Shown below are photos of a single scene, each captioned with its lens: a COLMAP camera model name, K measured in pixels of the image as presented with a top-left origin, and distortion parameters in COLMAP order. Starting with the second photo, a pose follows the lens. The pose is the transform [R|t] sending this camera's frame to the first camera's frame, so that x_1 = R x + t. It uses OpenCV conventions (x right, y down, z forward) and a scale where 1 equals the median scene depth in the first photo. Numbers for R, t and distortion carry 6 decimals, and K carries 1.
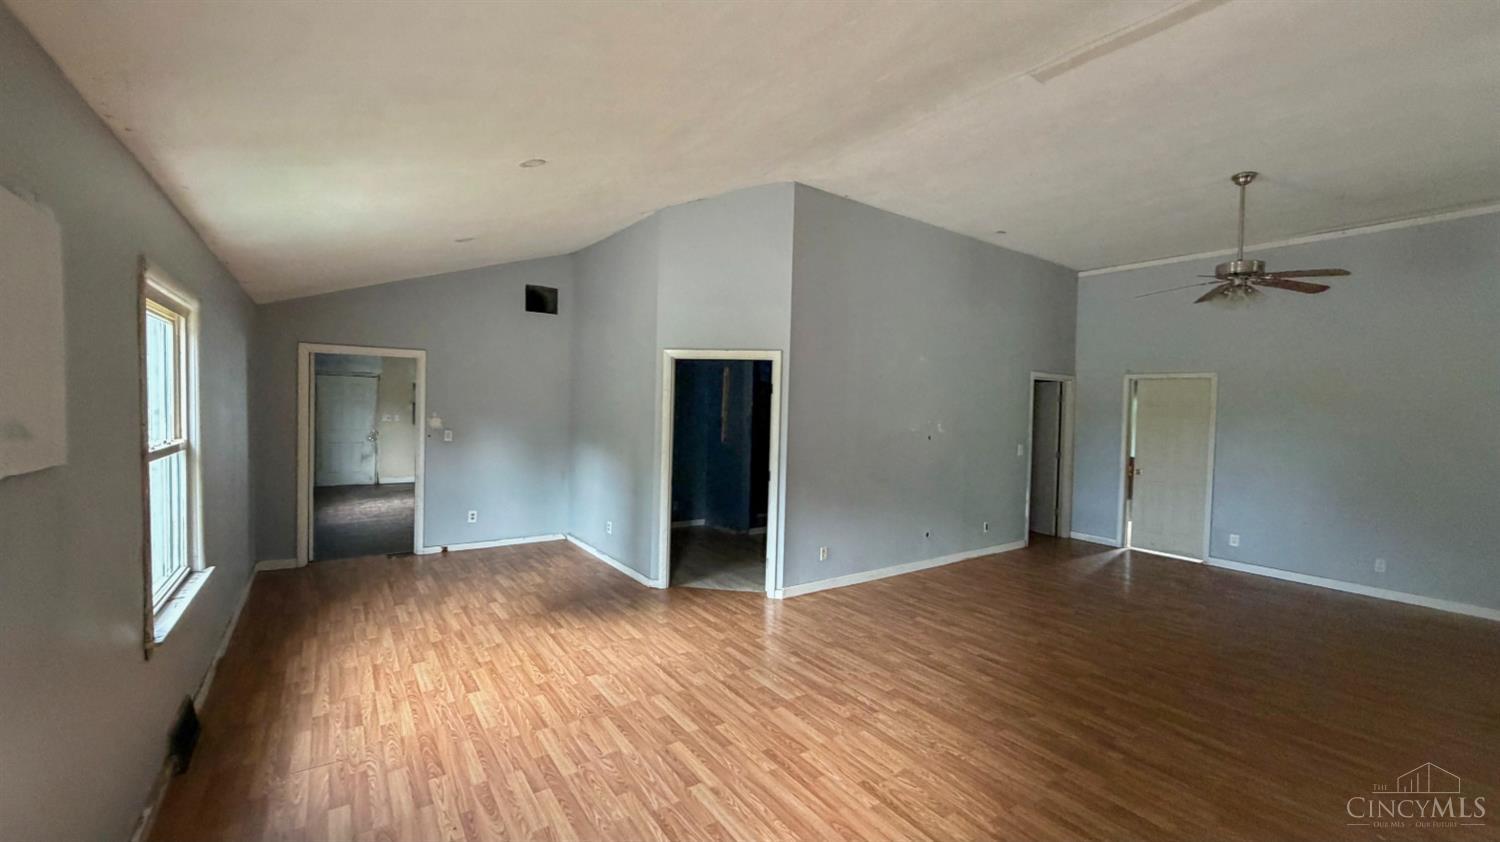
lens RADIAL K [[597.1, 0, 748.1], [0, 597.1, 421.8], [0, 0, 1]] dist [0.002182, 0.000213]
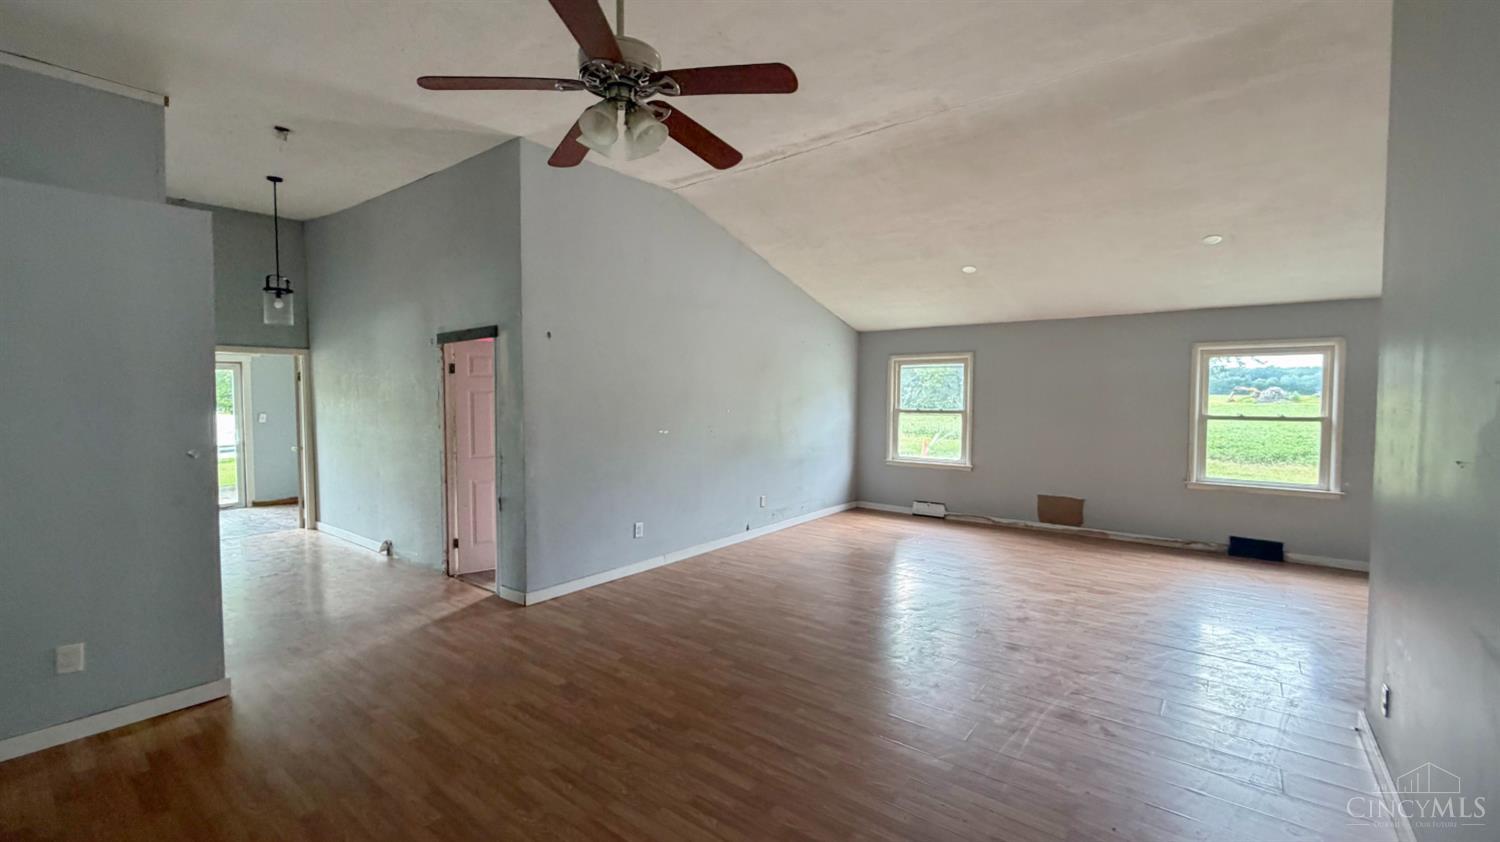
lens RADIAL K [[620.8, 0, 743.2], [0, 620.8, 425.0], [0, 0, 1]] dist [0.002390, 0.000155]
pose [[-0.954264, -0.005639, -0.298913, 0.812580], [-0.028953, 0.996866, 0.073623, -0.017664], [0.297561, 0.078910, -0.951436, 1.389404]]
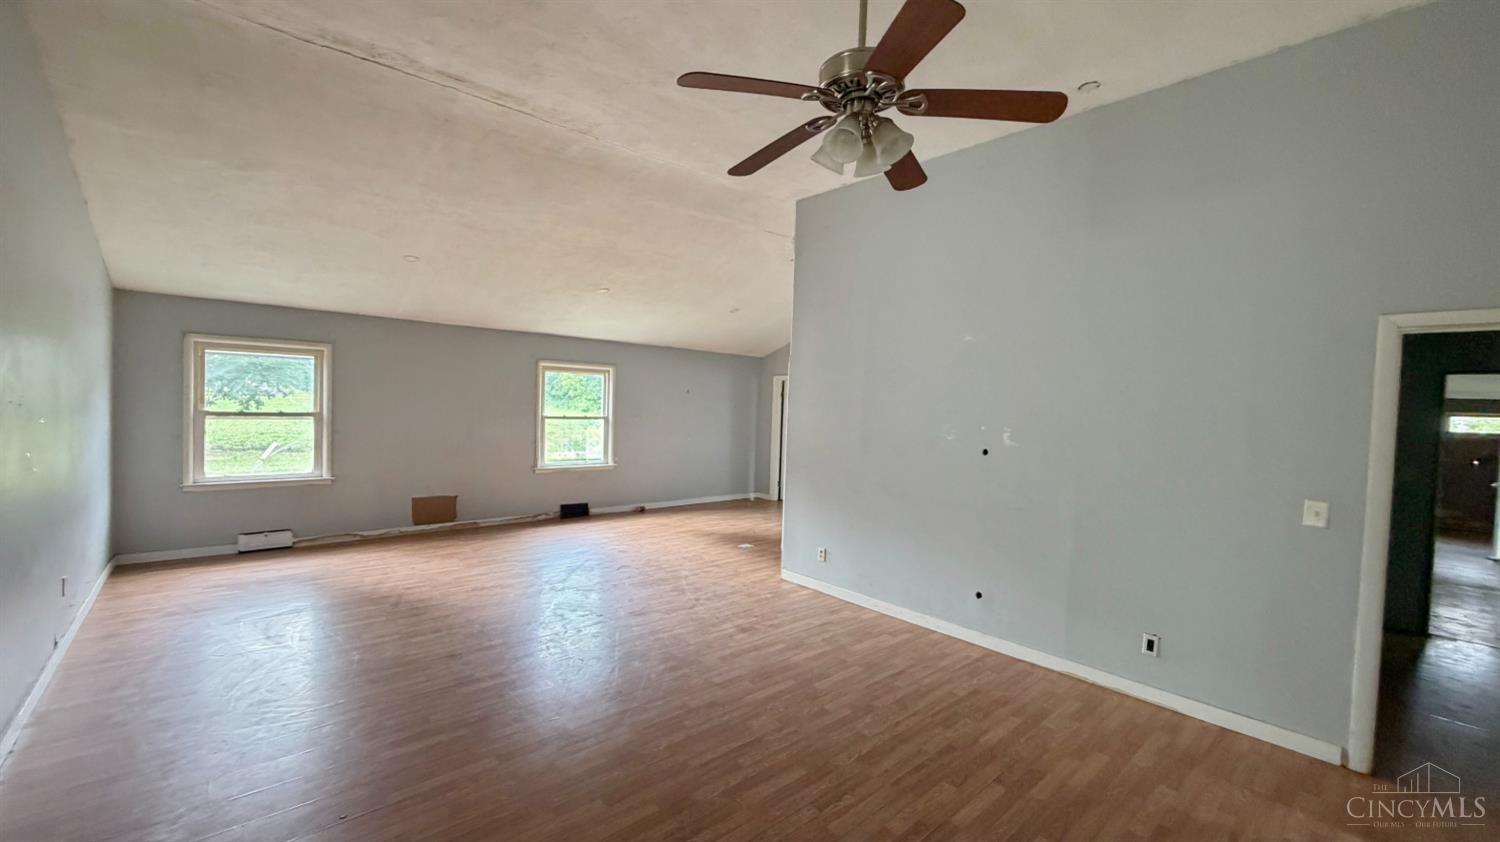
lens RADIAL K [[601.4, 0, 742.4], [0, 601.4, 414.6], [0, 0, 1]] dist [-0.014533, 0.000171]
pose [[0.119999, -0.000638, -0.992774, 1.175037], [-0.058452, 0.998260, -0.007707, 0.006927], [0.991052, 0.058955, 0.119753, 0.793830]]
